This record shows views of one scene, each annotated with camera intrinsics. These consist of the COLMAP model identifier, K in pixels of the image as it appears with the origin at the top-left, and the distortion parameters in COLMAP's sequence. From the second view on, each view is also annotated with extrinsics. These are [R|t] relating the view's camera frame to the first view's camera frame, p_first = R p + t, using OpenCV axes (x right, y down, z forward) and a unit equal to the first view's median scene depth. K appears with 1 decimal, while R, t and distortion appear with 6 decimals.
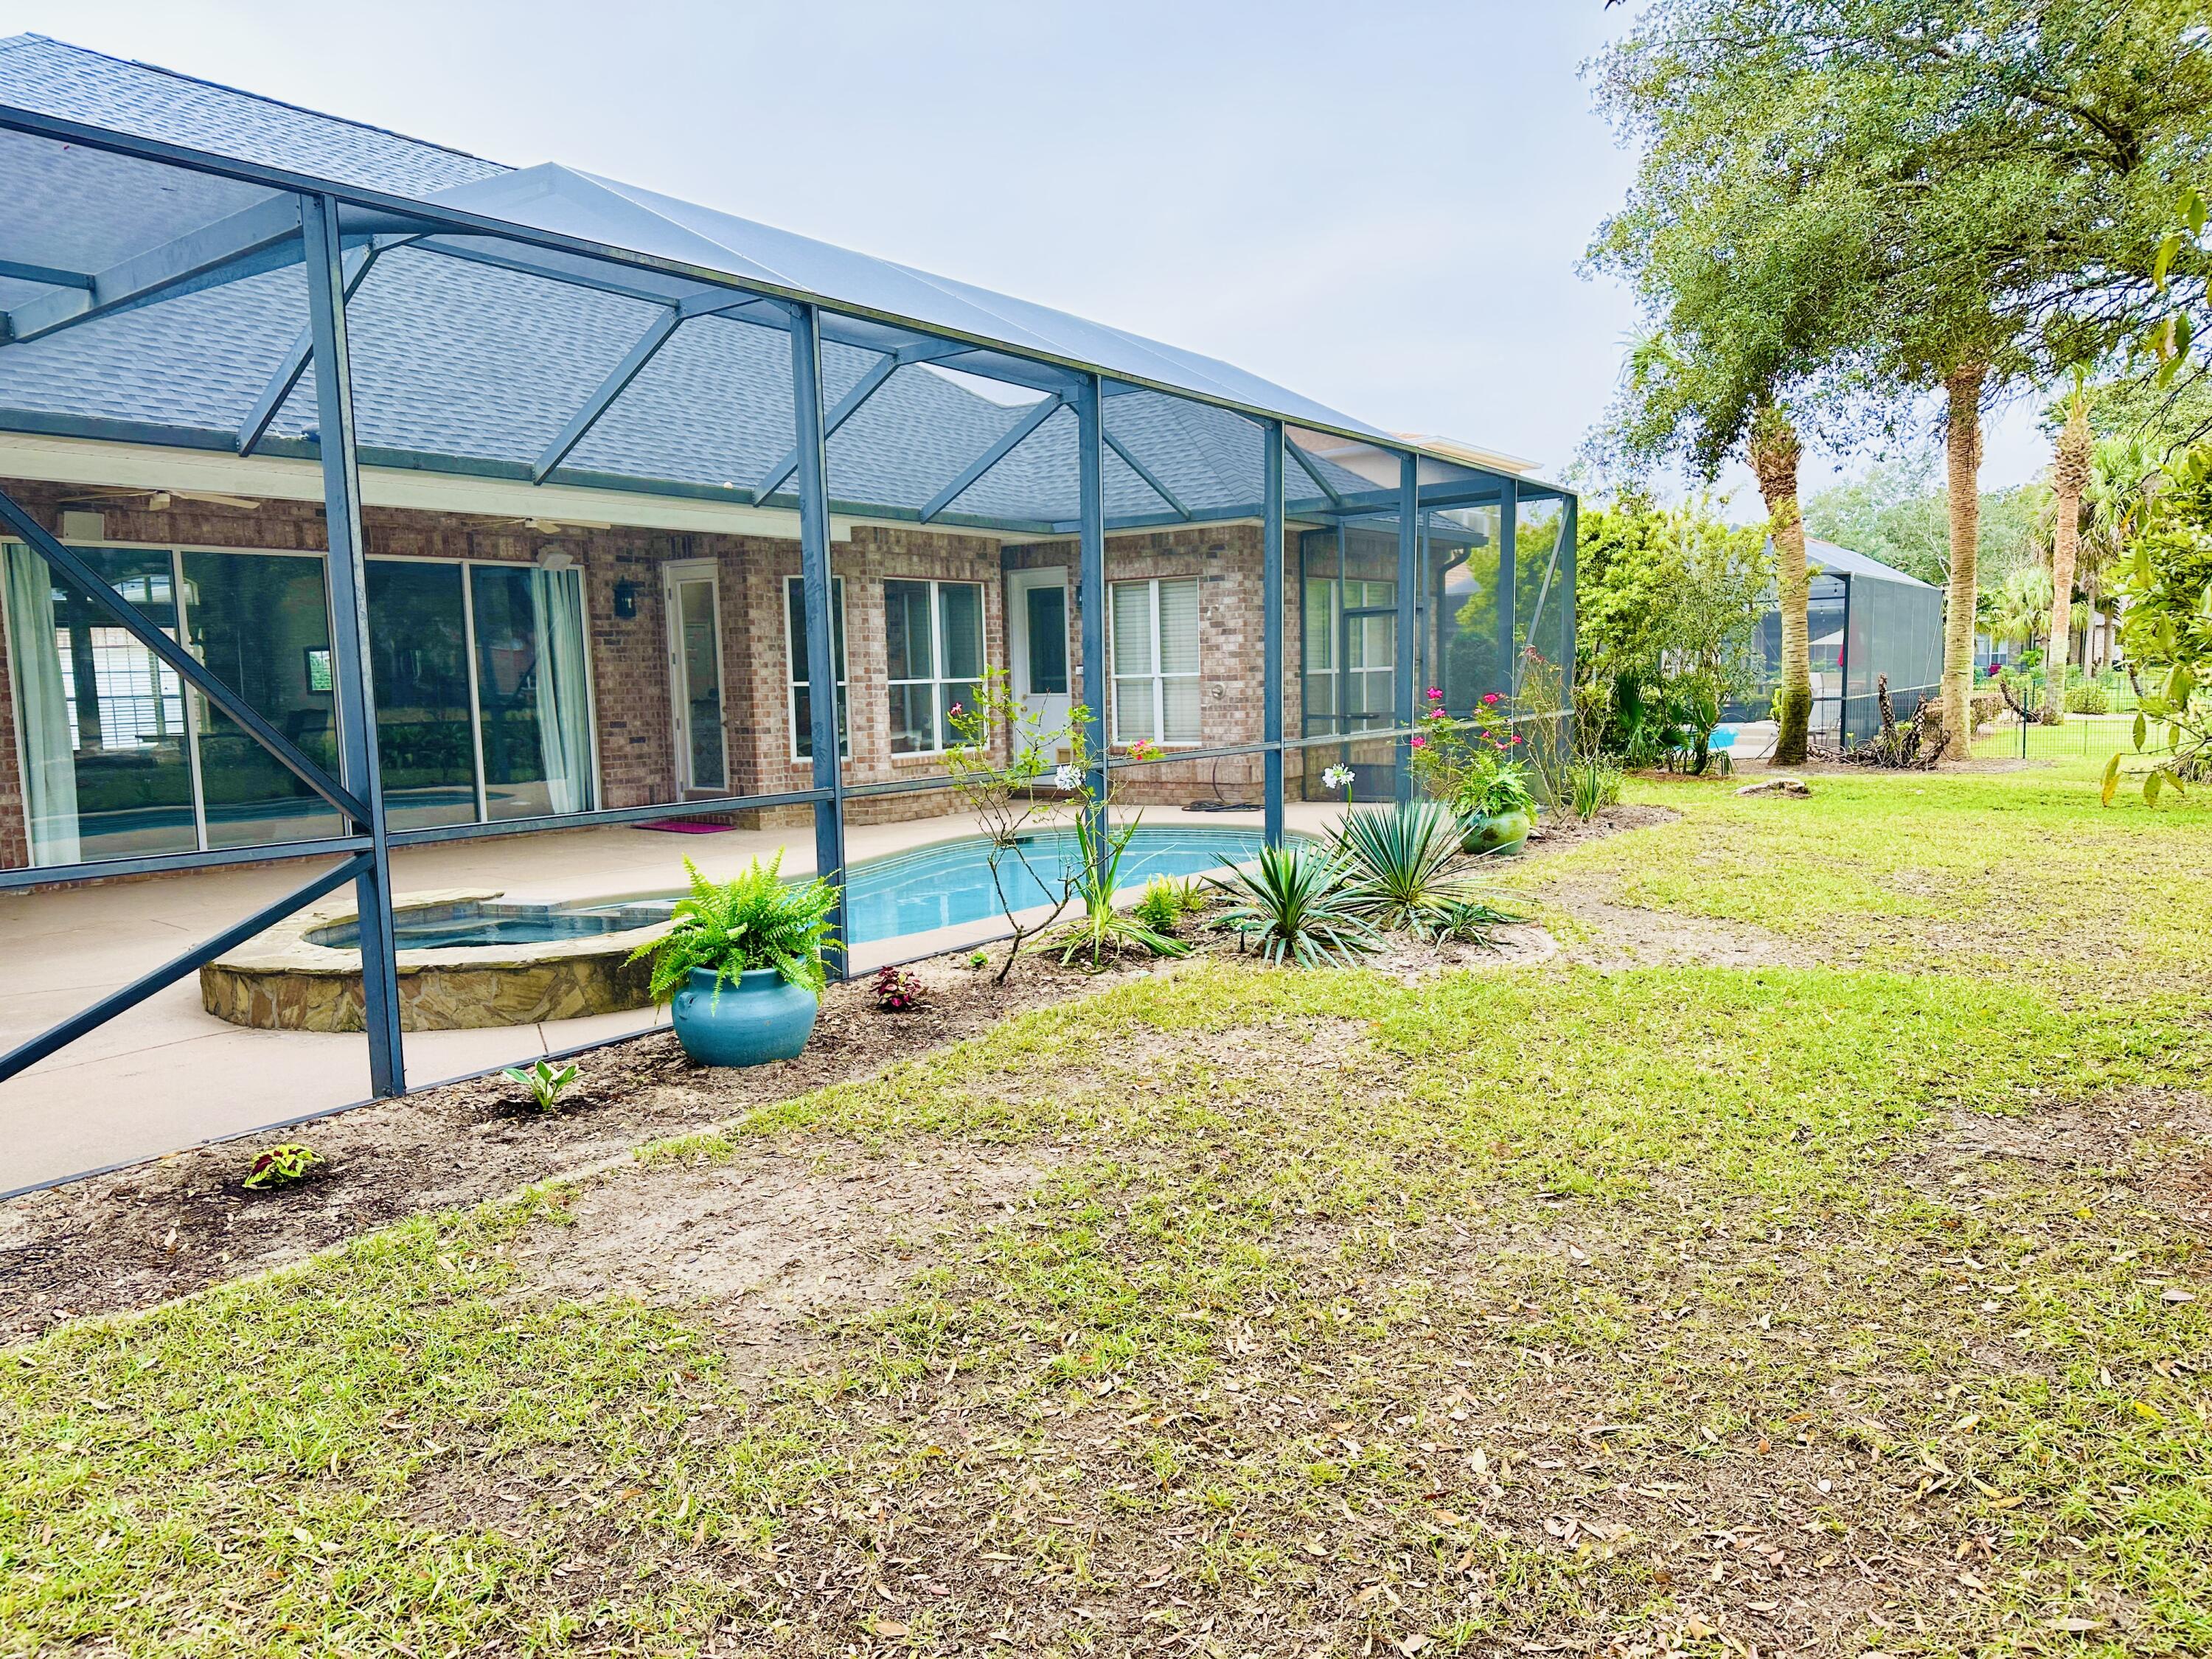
lens RADIAL K [[1569.8, 0, 1106.0], [0, 1569.8, 829.5], [0, 0, 1]] dist [0.106933, -0.136516]
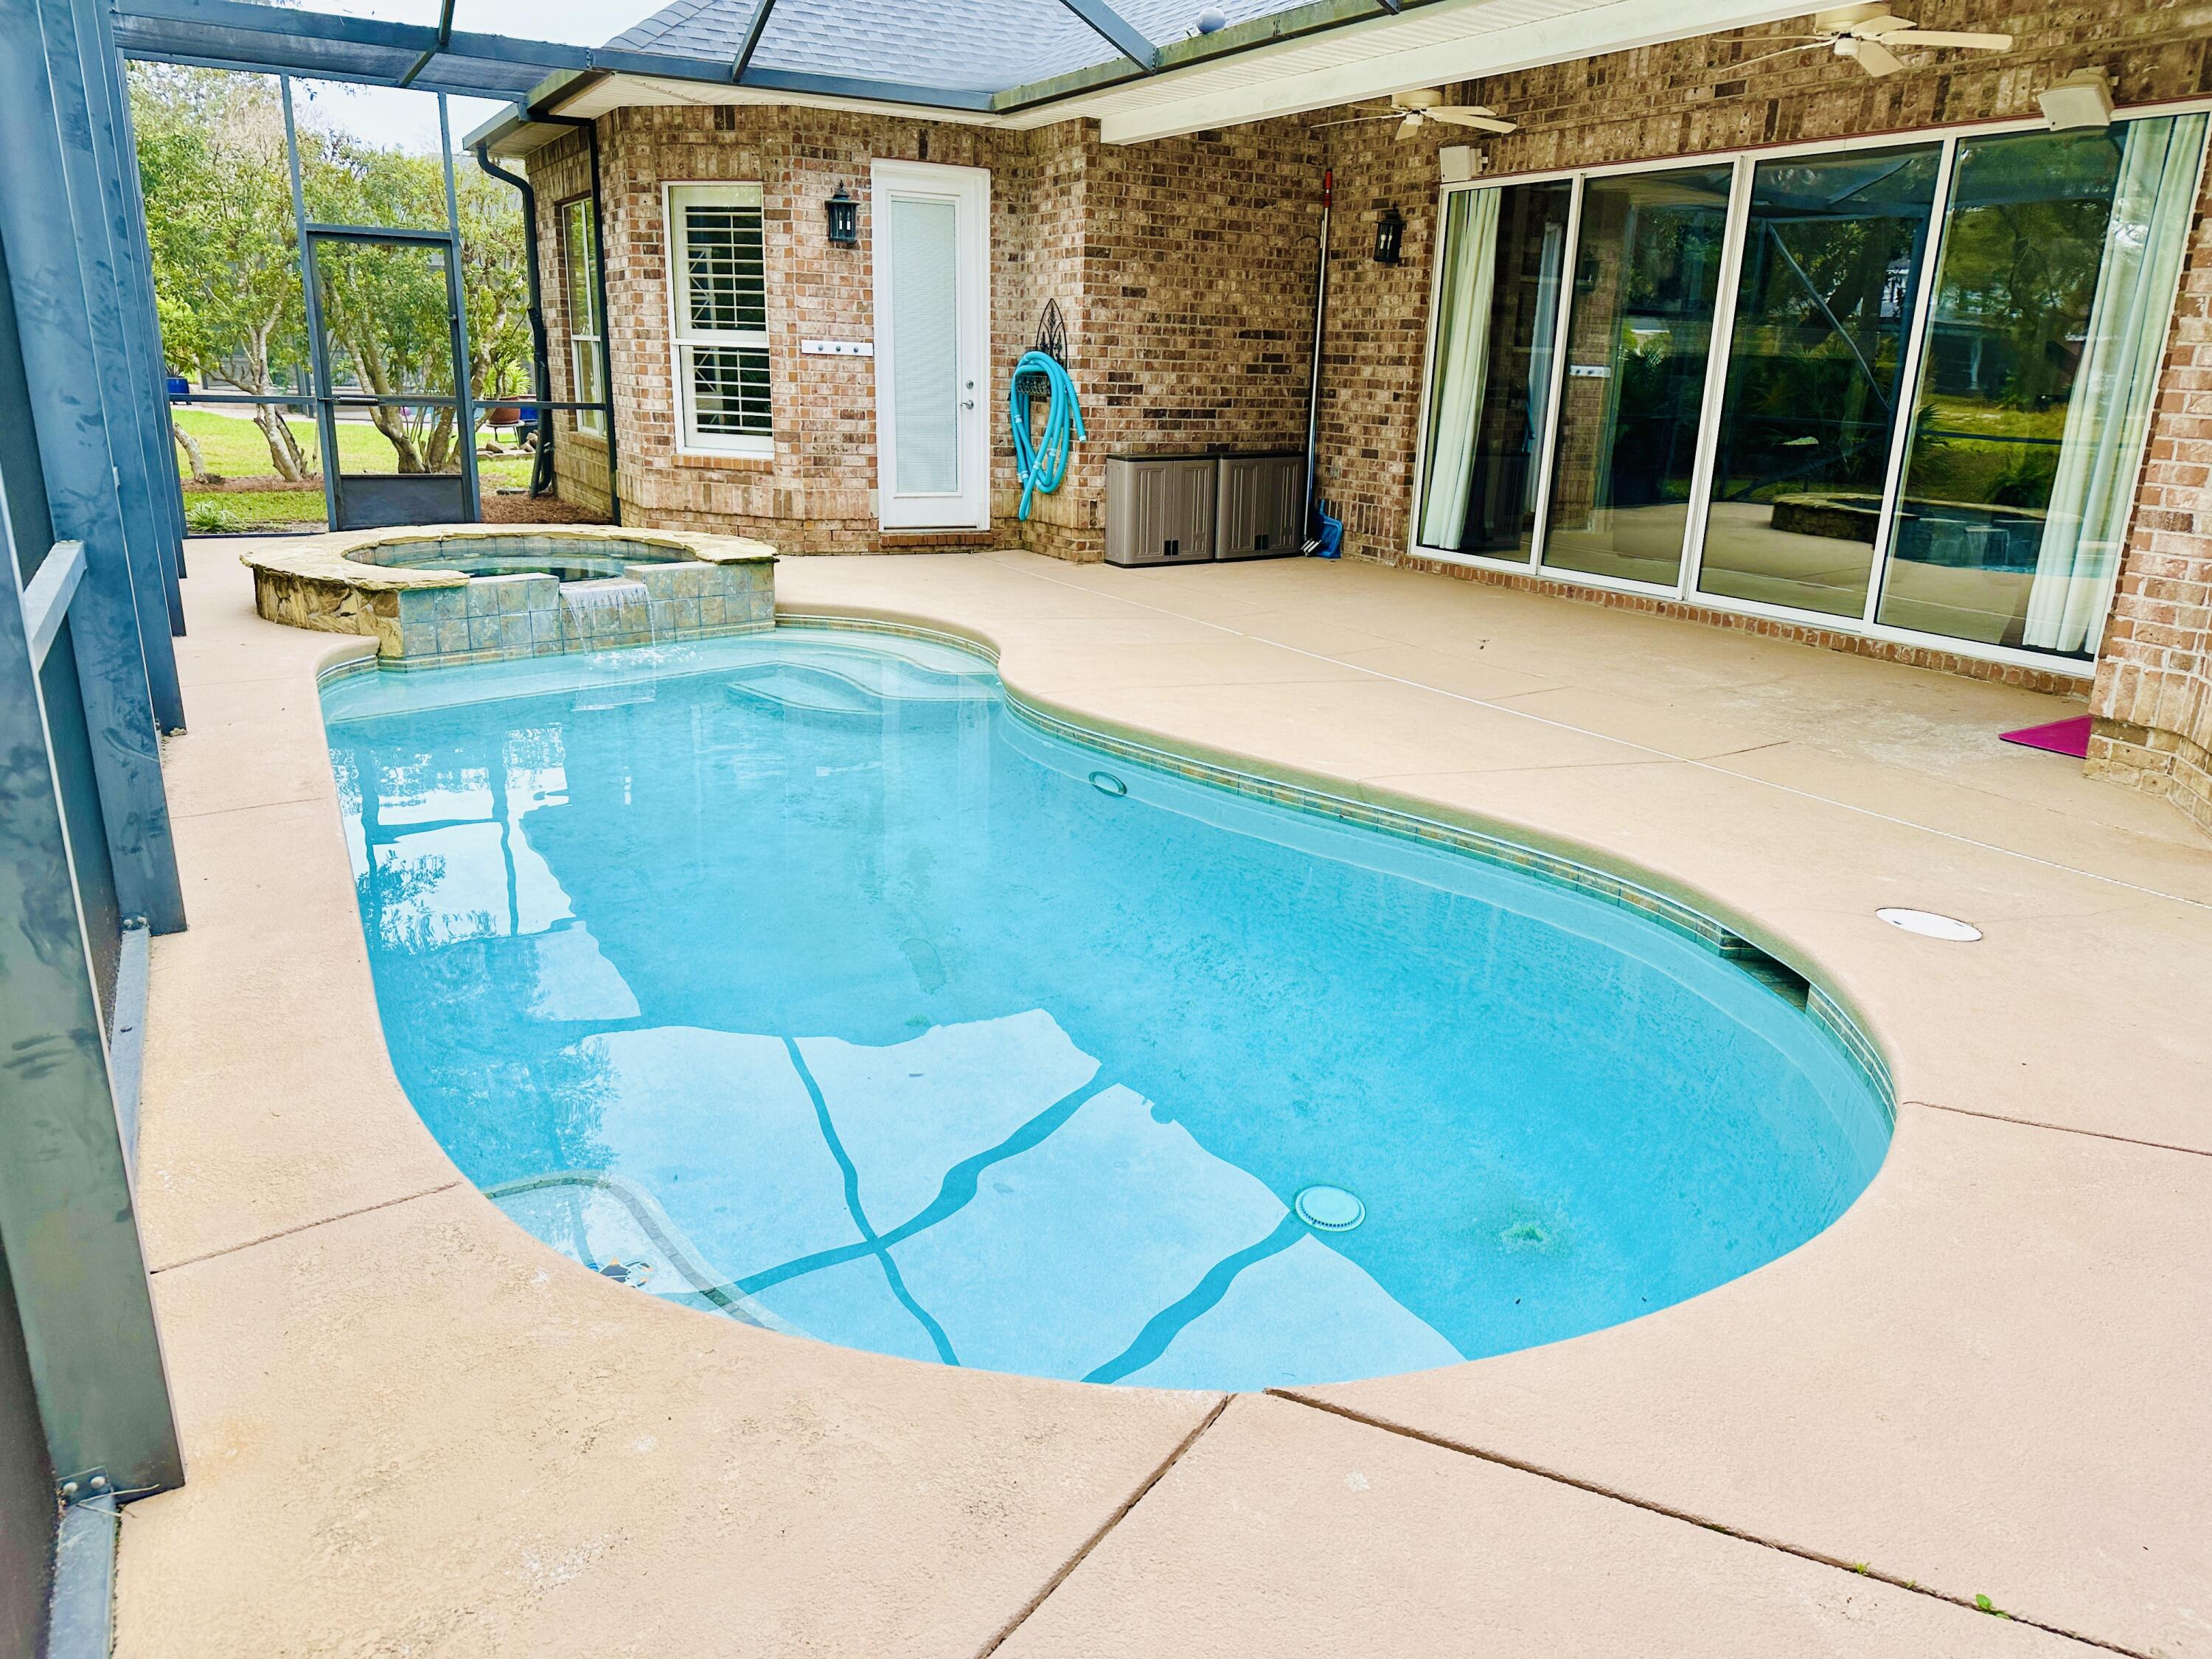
lens RADIAL K [[1551.2, 0, 1106.0], [0, 1551.2, 829.5], [0, 0, 1]] dist [-0.013167, -0.005045]
pose [[-0.401267, 0.280373, -0.871995, 0.213750], [-0.107512, 0.931003, 0.348820, -0.093415], [0.909630, 0.233720, -0.343437, 0.907395]]
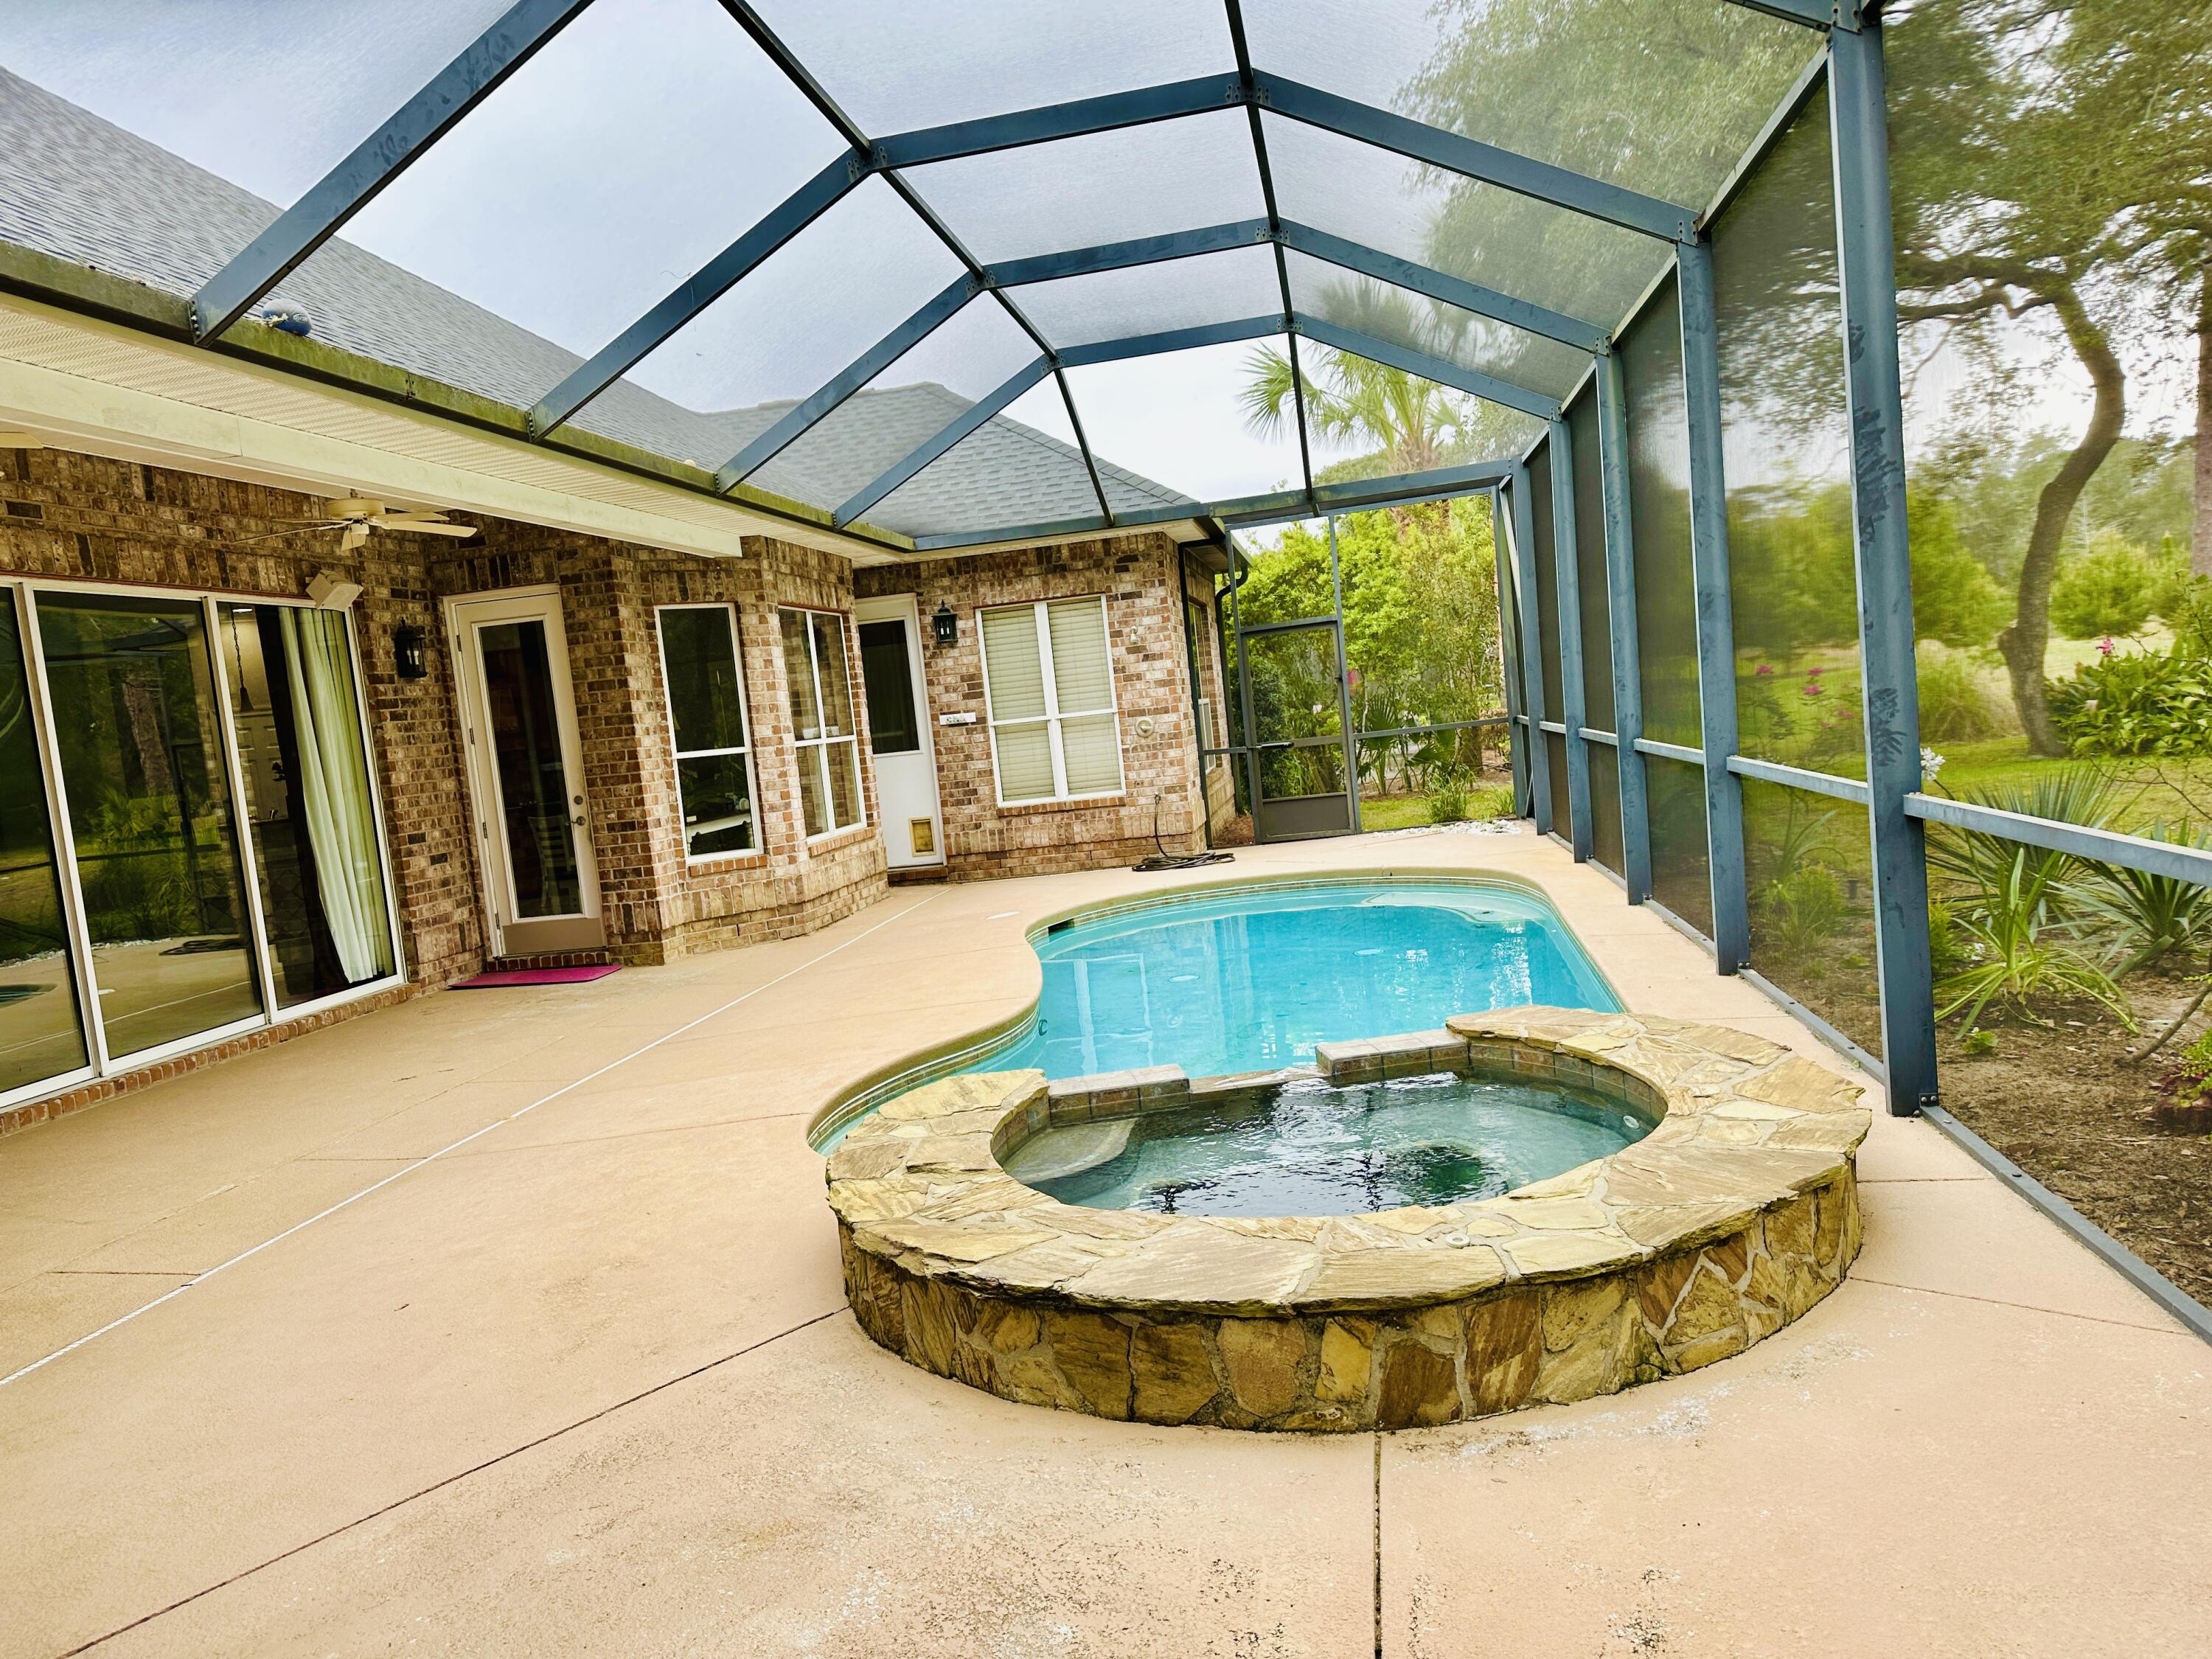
lens RADIAL K [[1551.2, 0, 1106.0], [0, 1551.2, 829.5], [0, 0, 1]] dist [-0.013167, -0.005045]
pose [[0.881032, -0.101190, 0.462107, -0.354864], [0.125264, 0.991888, -0.021622, -0.019416], [-0.456170, 0.076935, 0.886561, 0.290008]]
